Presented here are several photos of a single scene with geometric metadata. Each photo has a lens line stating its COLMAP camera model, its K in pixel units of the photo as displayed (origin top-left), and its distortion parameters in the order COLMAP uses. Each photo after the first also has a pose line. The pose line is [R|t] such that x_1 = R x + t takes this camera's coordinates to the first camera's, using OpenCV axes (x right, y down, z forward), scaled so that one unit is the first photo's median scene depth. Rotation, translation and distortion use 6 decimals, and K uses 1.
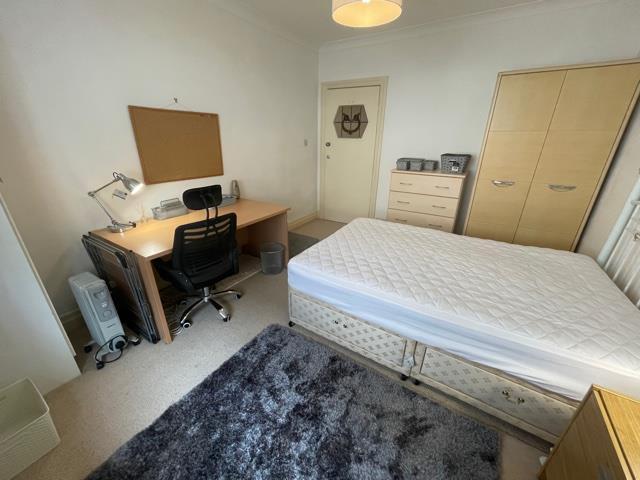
lens RADIAL K [[258.7, 0, 321.5], [0, 258.7, 242.0], [0, 0, 1]] dist [-0.001116, -0.000199]
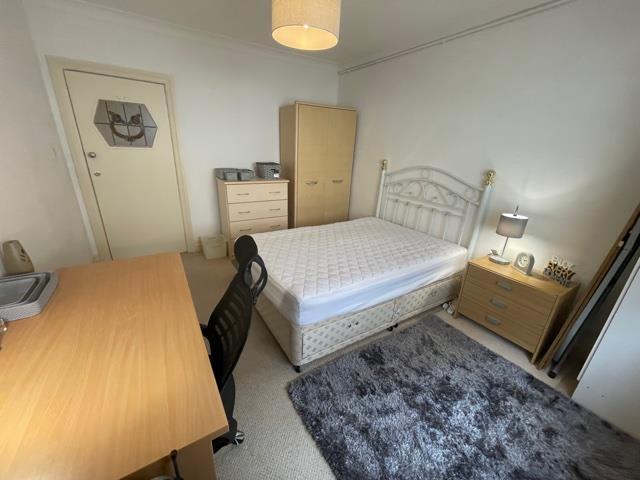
lens RADIAL K [[258.7, 0, 321.5], [0, 258.7, 242.0], [0, 0, 1]] dist [-0.001116, -0.000199]
pose [[0.434432, -0.304382, 0.847715, -0.467050], [0.311613, 0.933840, 0.175613, -0.140566], [-0.845084, 0.187867, 0.500539, 0.291763]]
